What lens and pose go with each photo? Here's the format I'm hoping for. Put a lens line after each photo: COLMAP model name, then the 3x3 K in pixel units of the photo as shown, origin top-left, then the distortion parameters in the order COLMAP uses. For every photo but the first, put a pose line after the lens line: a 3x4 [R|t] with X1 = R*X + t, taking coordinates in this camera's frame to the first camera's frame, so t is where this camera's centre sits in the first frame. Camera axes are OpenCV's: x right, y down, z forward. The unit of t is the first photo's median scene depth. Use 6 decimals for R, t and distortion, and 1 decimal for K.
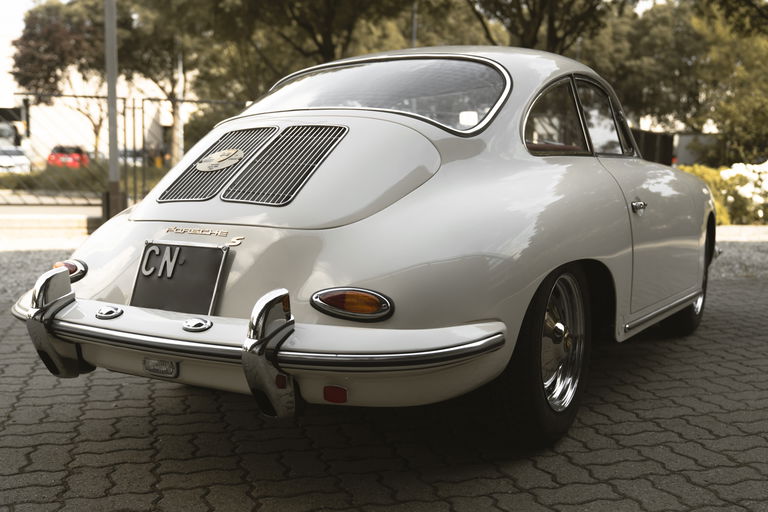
lens RADIAL K [[795.0, 0, 384.5], [0, 795.0, 253.1], [0, 0, 1]] dist [0.017827, 0.000000]
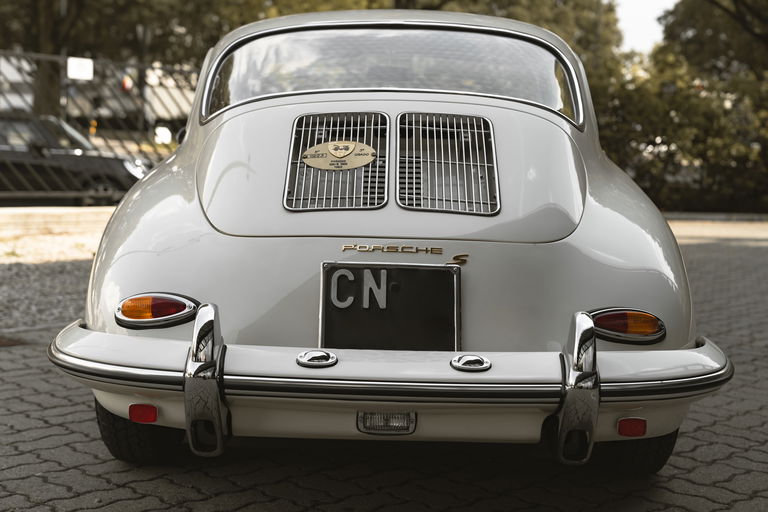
lens RADIAL K [[1148.6, 0, 383.5], [0, 1148.6, 256.5], [0, 0, 1]] dist [0.017133, 0.000000]
pose [[0.856861, -0.031841, 0.514563, -0.830070], [0.031587, 0.999458, 0.009247, -0.030372], [-0.514579, 0.008330, 0.857403, 0.032121]]
